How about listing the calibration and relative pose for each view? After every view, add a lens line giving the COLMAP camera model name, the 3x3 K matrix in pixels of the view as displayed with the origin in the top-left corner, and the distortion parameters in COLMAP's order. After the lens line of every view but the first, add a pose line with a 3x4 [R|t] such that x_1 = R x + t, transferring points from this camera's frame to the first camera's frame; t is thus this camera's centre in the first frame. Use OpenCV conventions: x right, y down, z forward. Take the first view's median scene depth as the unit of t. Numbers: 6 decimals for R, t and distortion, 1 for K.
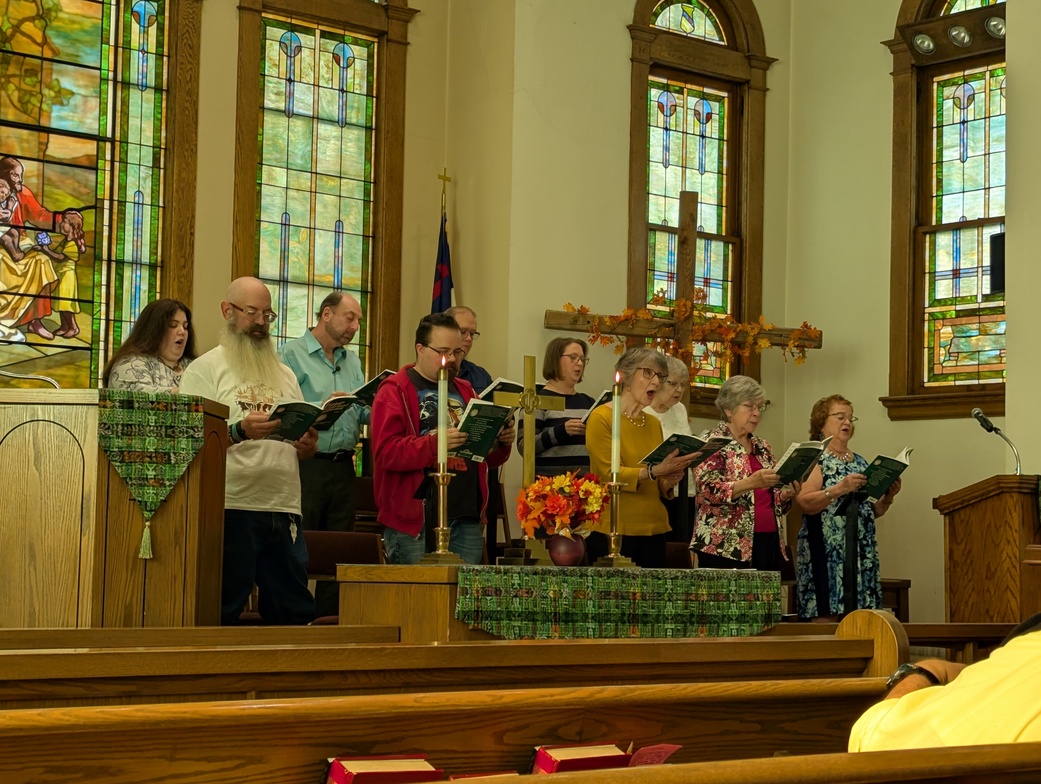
lens RADIAL K [[2001.9, 0, 506.0], [0, 2001.9, 392.1], [0, 0, 1]] dist [0.227296, -1.030792]
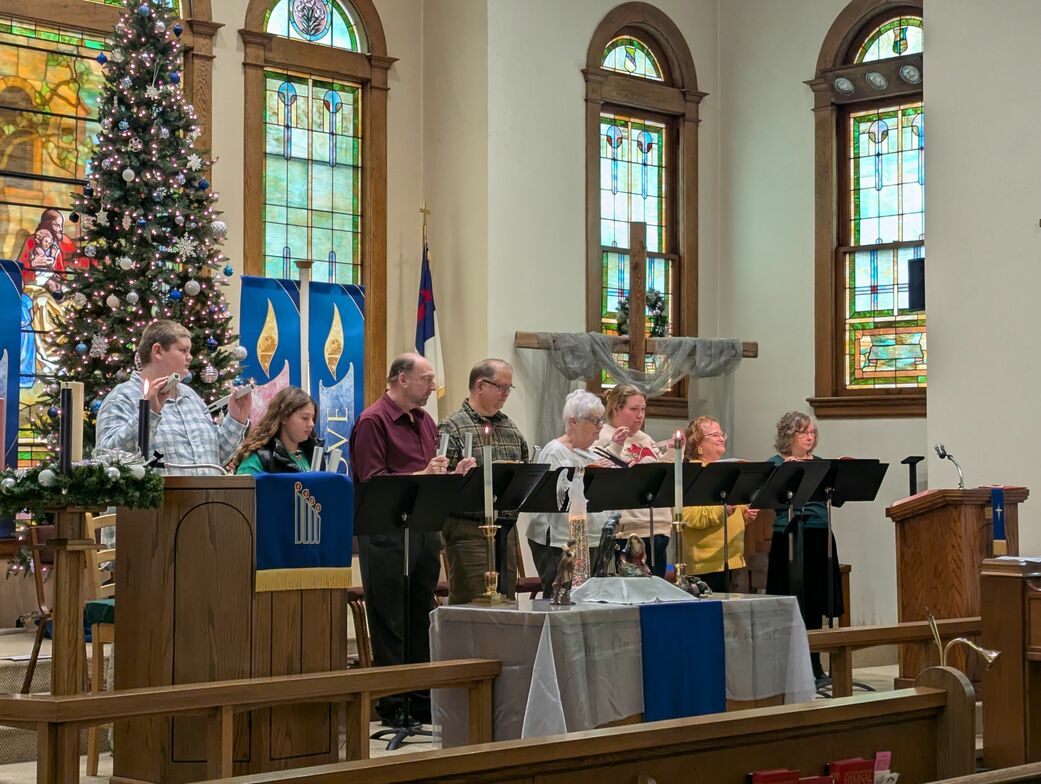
lens RADIAL K [[1947.4, 0, 496.7], [0, 1947.4, 373.3], [0, 0, 1]] dist [0.245206, -1.177308]
pose [[0.996560, -0.016441, 0.081227, -0.080828], [0.014092, 0.999468, 0.029408, -0.048403], [-0.081667, -0.028162, 0.996262, -0.084267]]
